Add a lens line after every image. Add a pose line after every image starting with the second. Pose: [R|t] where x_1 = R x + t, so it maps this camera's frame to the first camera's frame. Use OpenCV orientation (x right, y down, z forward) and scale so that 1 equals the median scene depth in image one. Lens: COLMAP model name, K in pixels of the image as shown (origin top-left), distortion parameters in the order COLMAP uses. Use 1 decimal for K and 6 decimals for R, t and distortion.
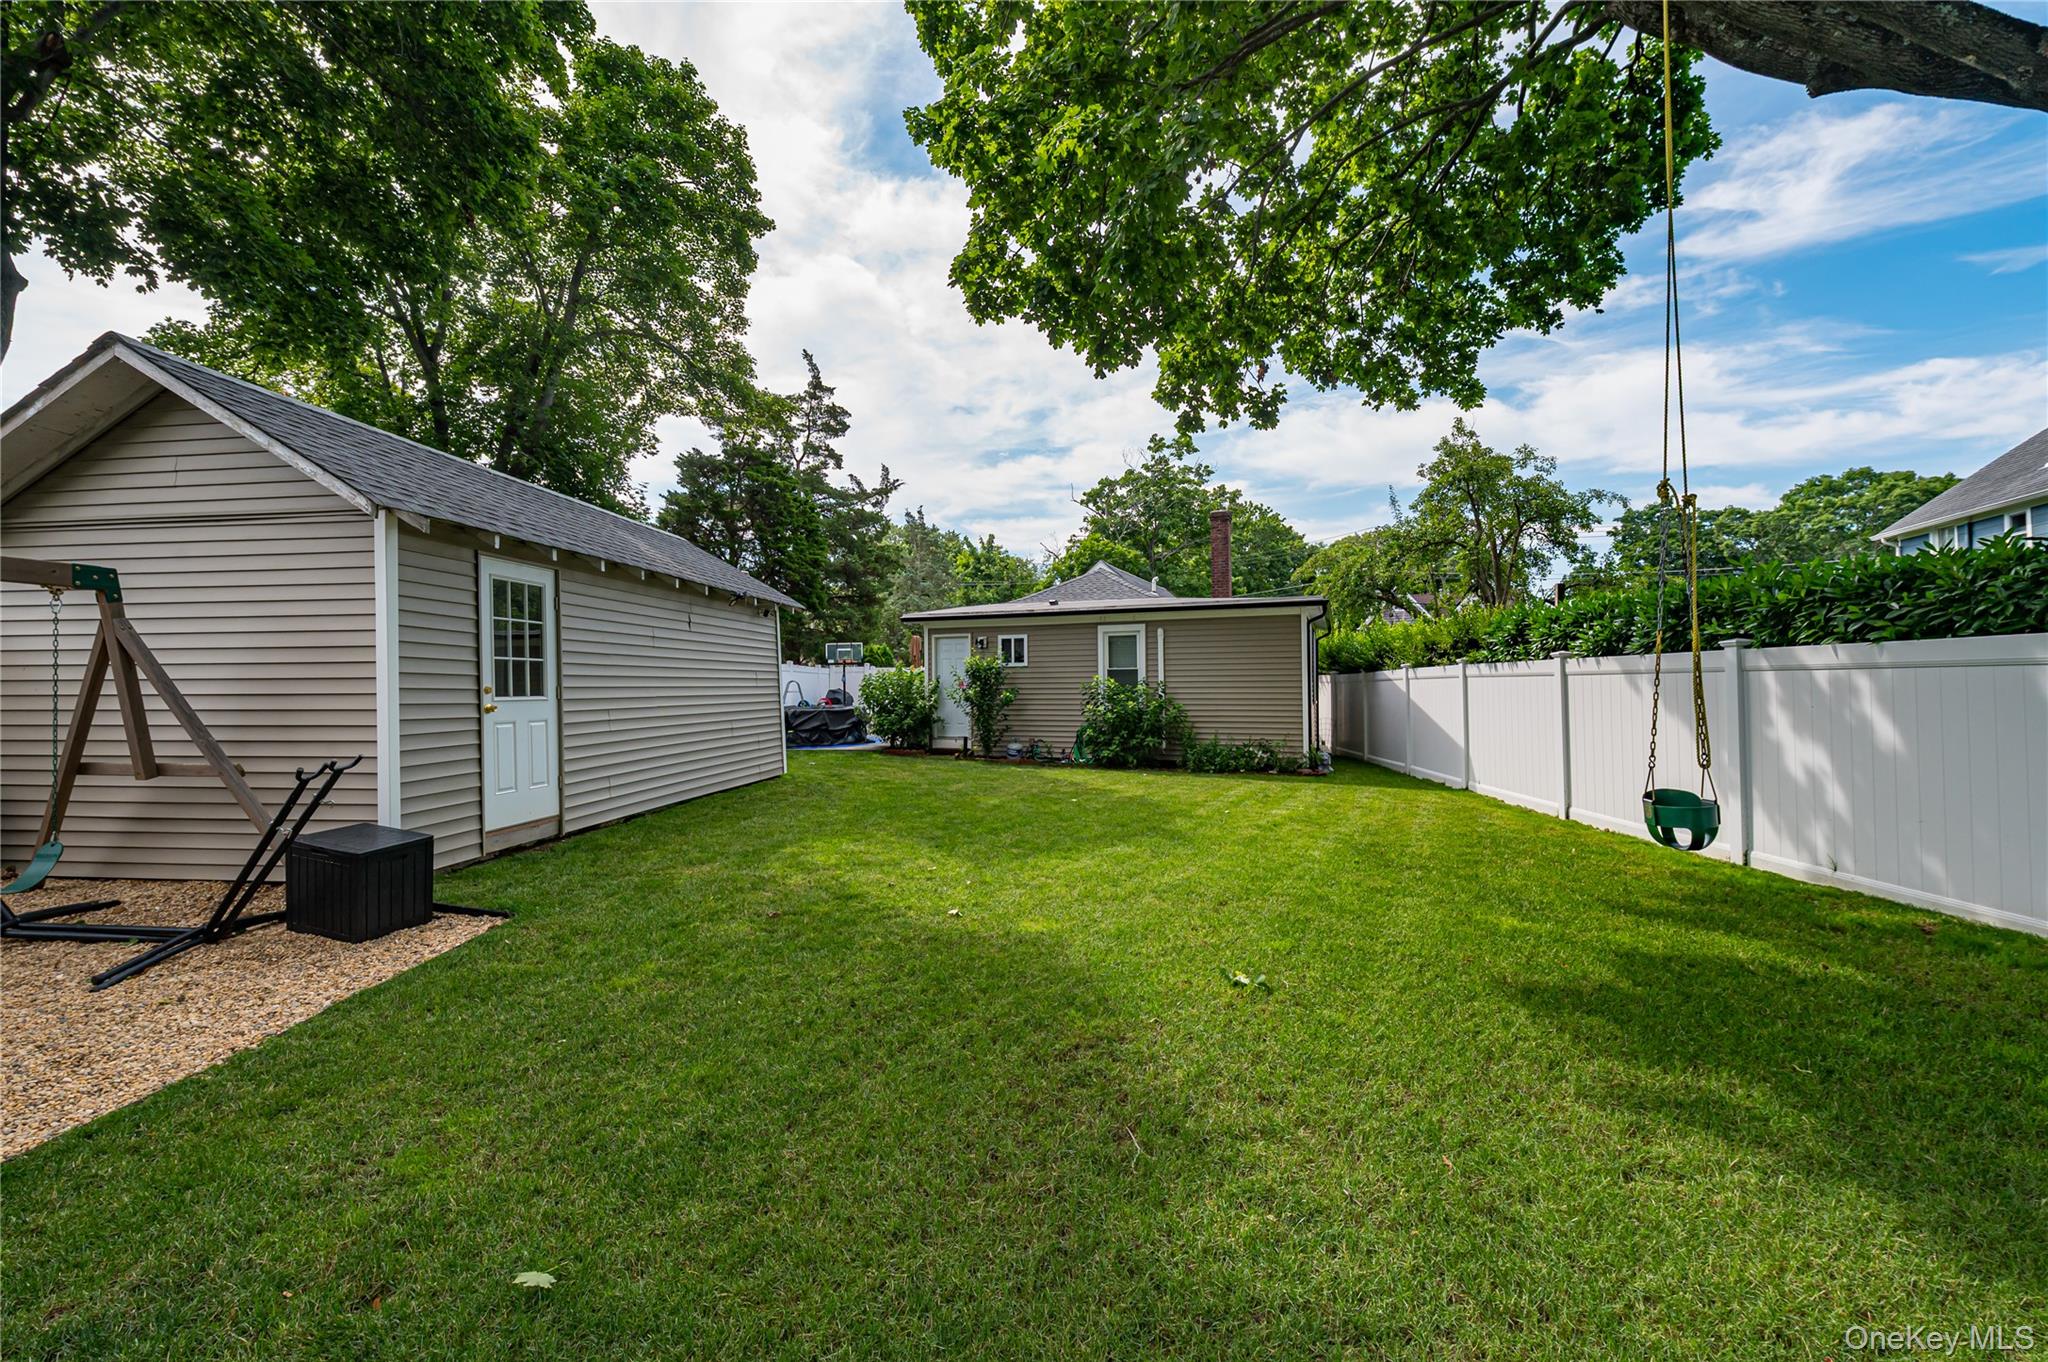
lens RADIAL K [[804.9, 0, 1017.1], [0, 804.9, 682.3], [0, 0, 1]] dist [-0.001281, -0.000837]
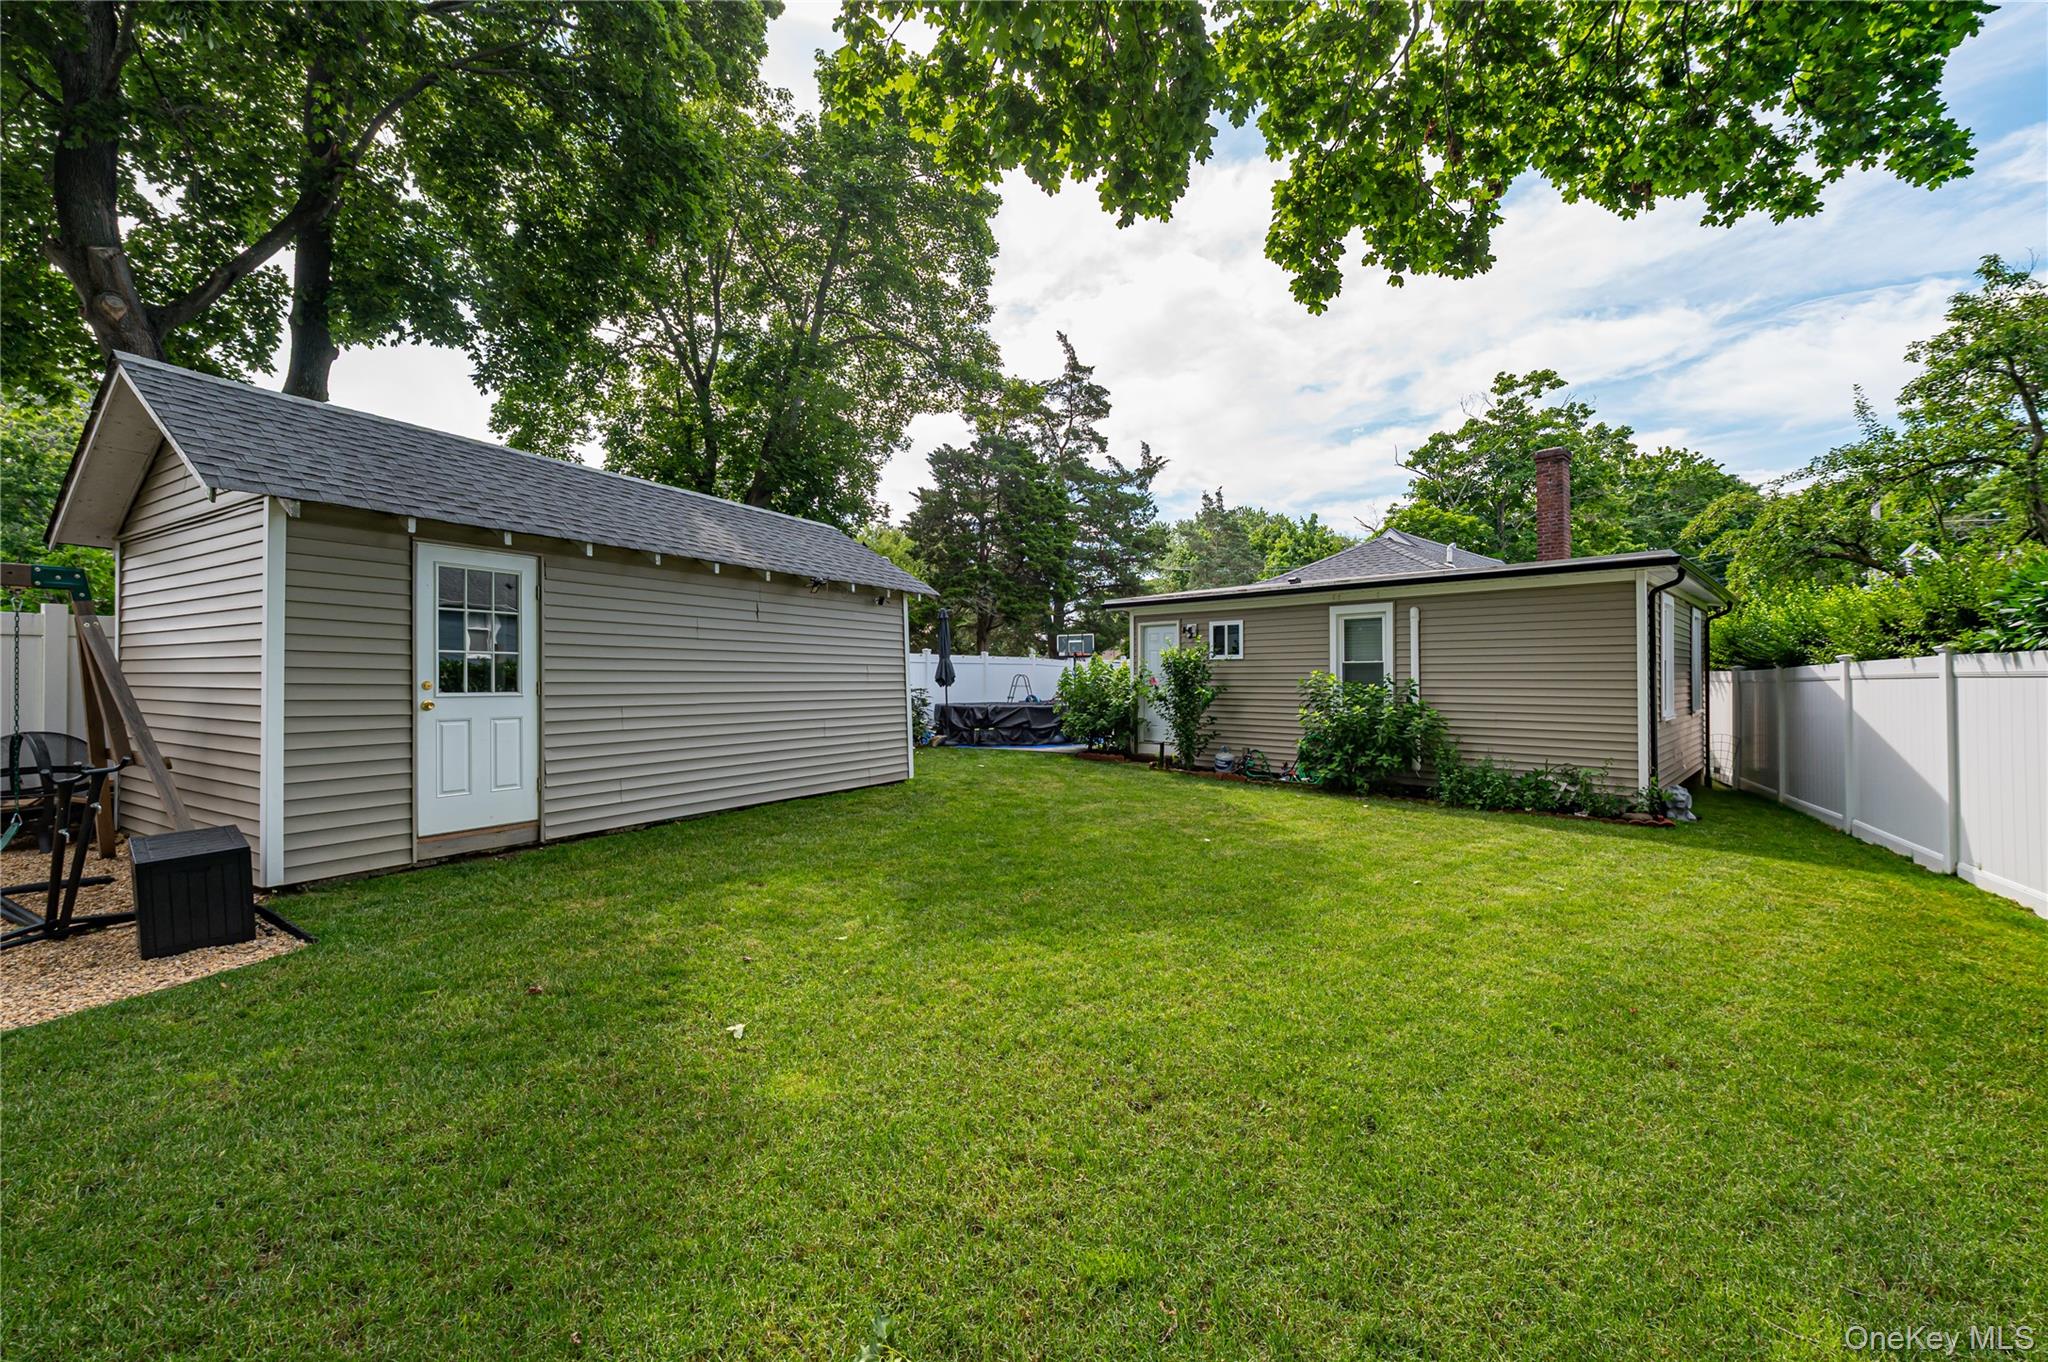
lens RADIAL K [[804.9, 0, 1023.0], [0, 804.9, 673.7], [0, 0, 1]] dist [-0.001281, -0.000837]
pose [[0.916042, 0.005970, -0.401037, 0.138305], [-0.006794, 0.999977, -0.000633, -0.003176], [0.401024, 0.003304, 0.916061, 0.165765]]
